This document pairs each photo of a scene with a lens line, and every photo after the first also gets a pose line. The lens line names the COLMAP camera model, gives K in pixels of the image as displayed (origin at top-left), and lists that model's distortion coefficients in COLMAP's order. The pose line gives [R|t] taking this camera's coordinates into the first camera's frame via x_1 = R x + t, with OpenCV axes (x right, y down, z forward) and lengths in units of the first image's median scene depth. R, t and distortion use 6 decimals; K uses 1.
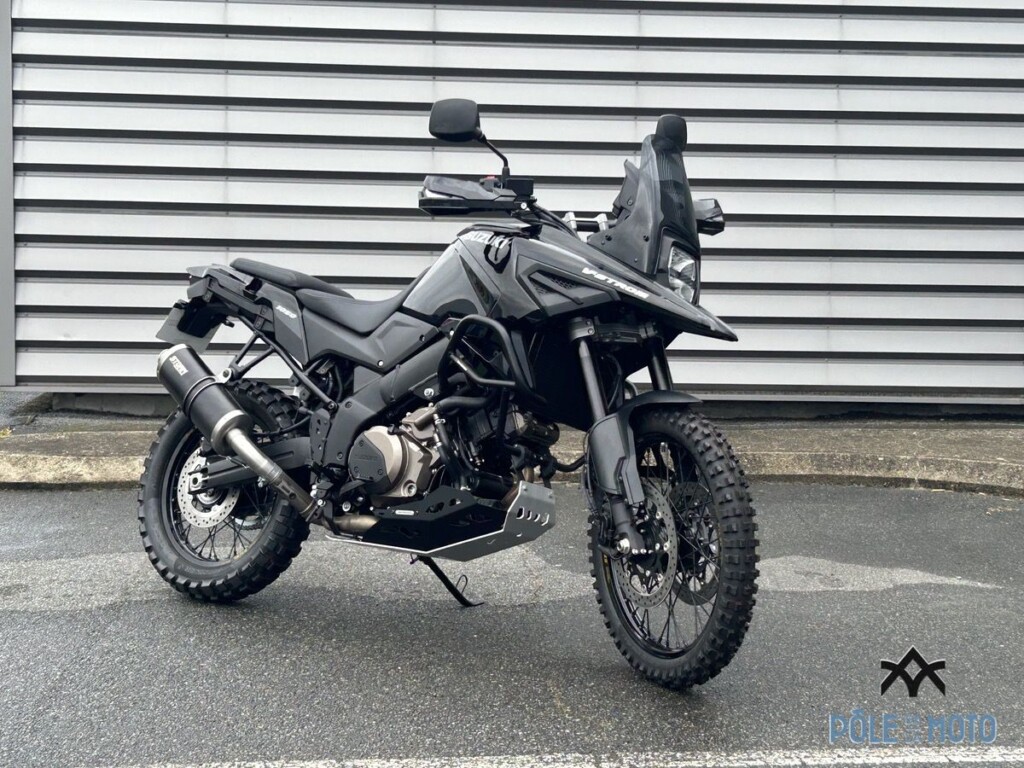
lens RADIAL K [[1729.9, 0, 512.0], [0, 1729.9, 384.0], [0, 0, 1]] dist [0.254929, -1.138818]
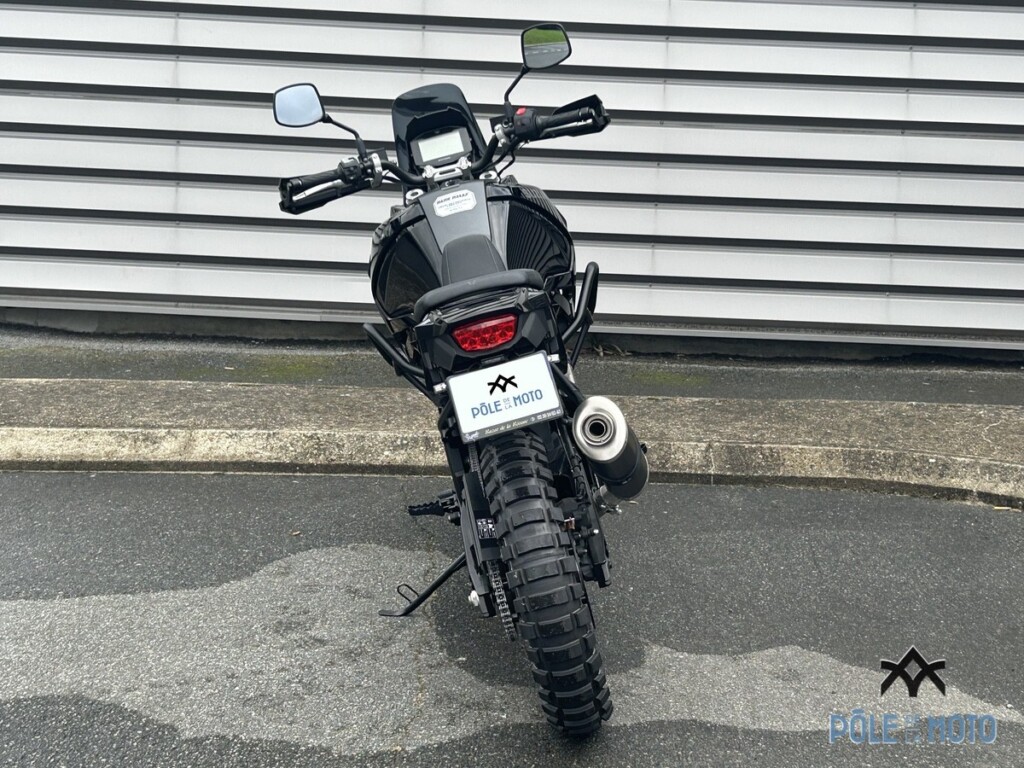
lens RADIAL K [[1698.6, 0, 510.1], [0, 1698.6, 399.8], [0, 0, 1]] dist [0.292294, -1.411786]
pose [[0.997792, 0.037948, -0.054502, 0.064192], [-0.031876, 0.993613, 0.108248, -0.065772], [0.058262, -0.106271, 0.992629, 0.225800]]
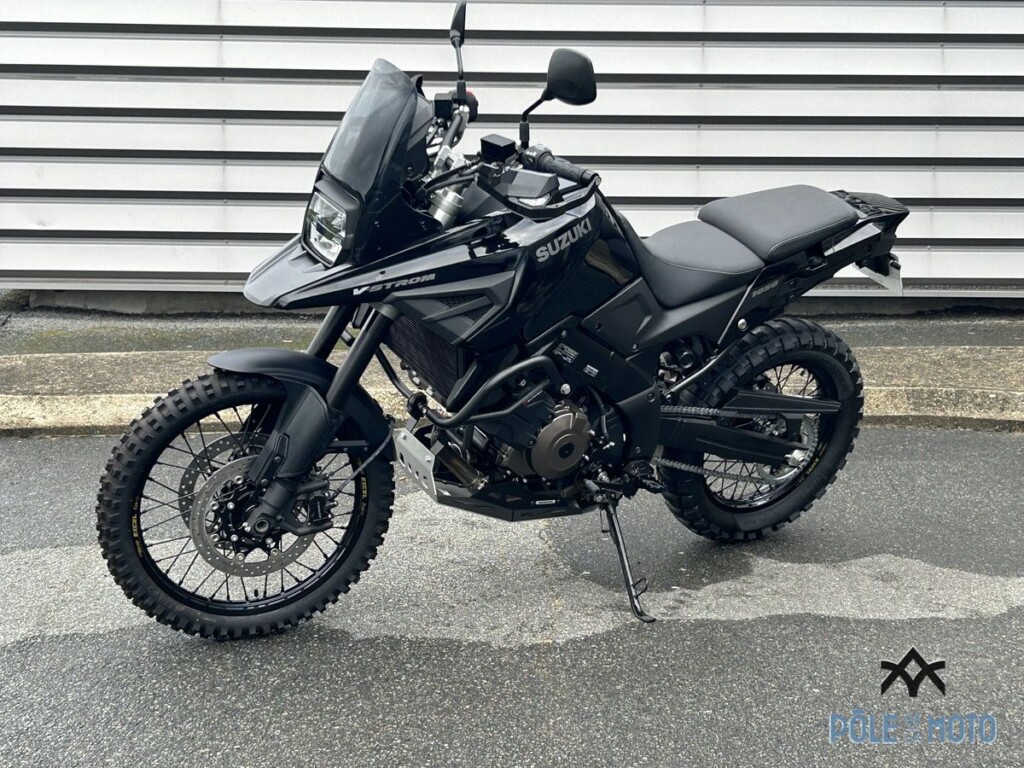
lens RADIAL K [[1827.5, 0, 512.0], [0, 1827.5, 384.0], [0, 0, 1]] dist [0.269819, -1.227102]
pose [[0.999132, 0.002261, -0.041591, 0.021322], [0.001882, 0.995057, 0.099286, -0.052324], [0.041610, -0.099278, 0.994189, 0.125317]]
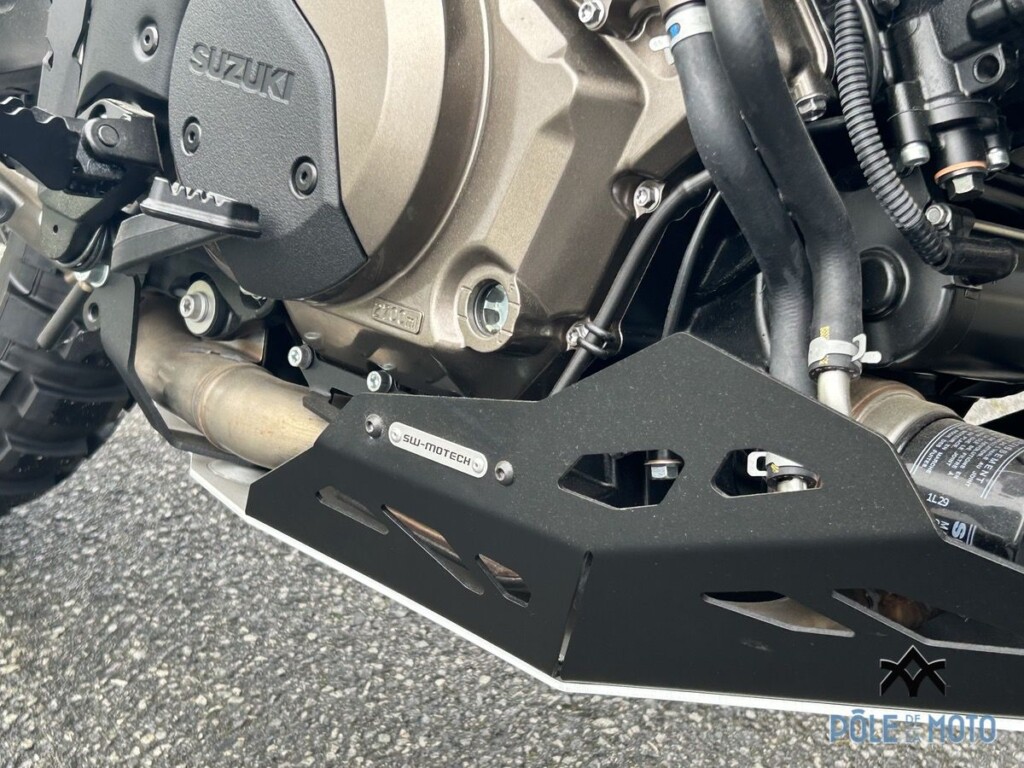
lens RADIAL K [[1729.9, 0, 512.0], [0, 1729.9, 384.0], [0, 0, 1]] dist [0.254929, -1.138818]
pose [[0.980592, 0.104508, -0.165886, -0.018444], [-0.057464, 0.962131, 0.266460, 0.016172], [0.187451, -0.251756, 0.949463, 0.528430]]
